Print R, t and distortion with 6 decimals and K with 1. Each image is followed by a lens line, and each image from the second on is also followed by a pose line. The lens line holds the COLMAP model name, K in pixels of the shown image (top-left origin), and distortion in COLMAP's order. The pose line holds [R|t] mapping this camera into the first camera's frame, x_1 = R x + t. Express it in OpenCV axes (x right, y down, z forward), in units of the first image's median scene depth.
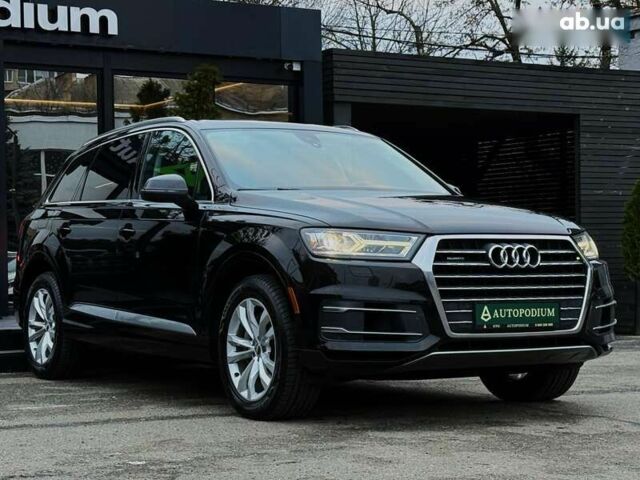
lens RADIAL K [[1445.7, 0, 320.0], [0, 1445.7, 240.0], [0, 0, 1]] dist [0.130058, 0.225348]
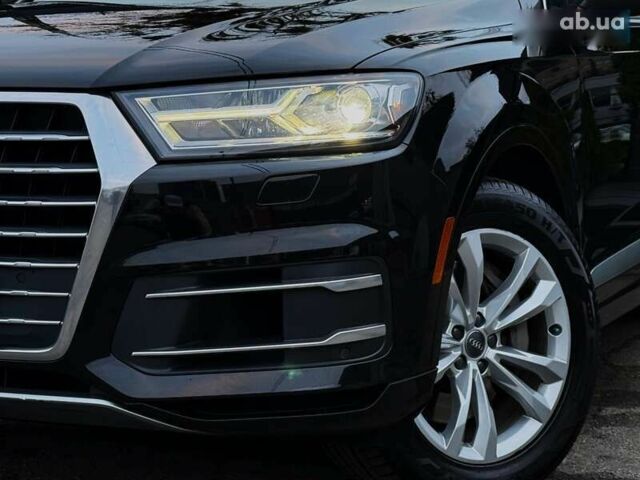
lens RADIAL K [[1445.7, 0, 320.0], [0, 1445.7, 240.0], [0, 0, 1]] dist [0.130058, 0.225348]
pose [[0.543106, 0.081666, -0.835684, 0.536404], [0.011321, 0.994456, 0.104539, -0.003846], [0.839588, -0.066237, 0.539170, 0.894224]]
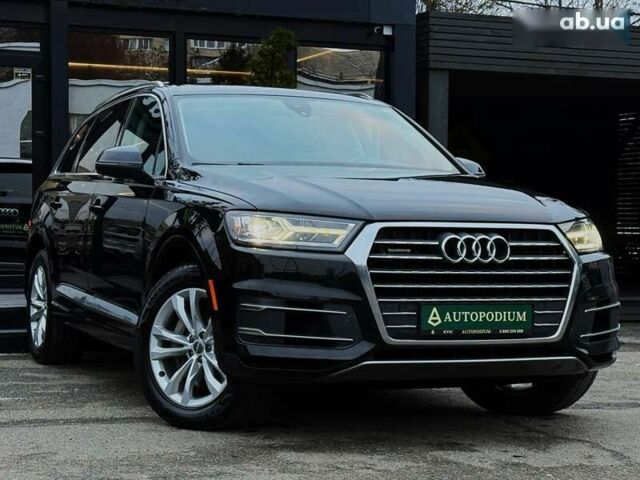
lens RADIAL K [[1415.0, 0, 320.0], [0, 1415.0, 240.0], [0, 0, 1]] dist [0.127199, 0.178018]
pose [[0.989288, 0.021529, -0.144378, 0.165071], [-0.018233, 0.999543, 0.024112, -0.012125], [0.144831, -0.021221, 0.989229, 0.177623]]
